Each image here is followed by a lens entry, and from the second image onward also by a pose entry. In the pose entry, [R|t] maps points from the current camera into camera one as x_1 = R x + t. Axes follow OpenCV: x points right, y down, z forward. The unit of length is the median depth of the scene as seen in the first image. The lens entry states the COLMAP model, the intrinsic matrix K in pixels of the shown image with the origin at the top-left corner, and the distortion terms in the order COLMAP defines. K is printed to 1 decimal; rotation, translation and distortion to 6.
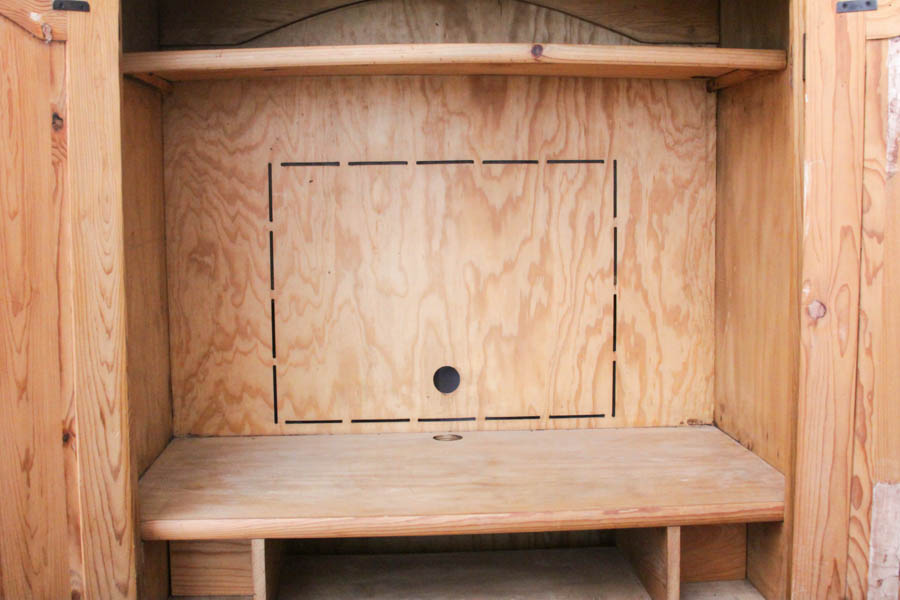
lens RADIAL K [[1158.7, 0, 450.2], [0, 1158.7, 300.4], [0, 0, 1]] dist [-0.138198, 0.000000]
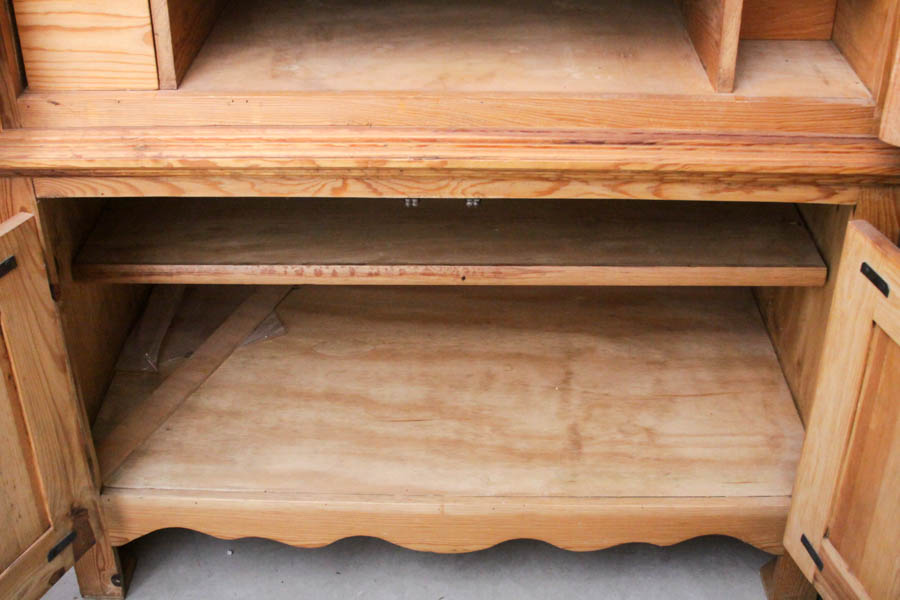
lens RADIAL K [[1158.7, 0, 450.6], [0, 1158.7, 297.6], [0, 0, 1]] dist [-0.138198, 0.000000]
pose [[0.996350, 0.053397, -0.066597, 0.074817], [-0.017788, 0.892942, 0.449820, 0.070317], [0.083486, -0.446993, 0.890633, 0.265456]]
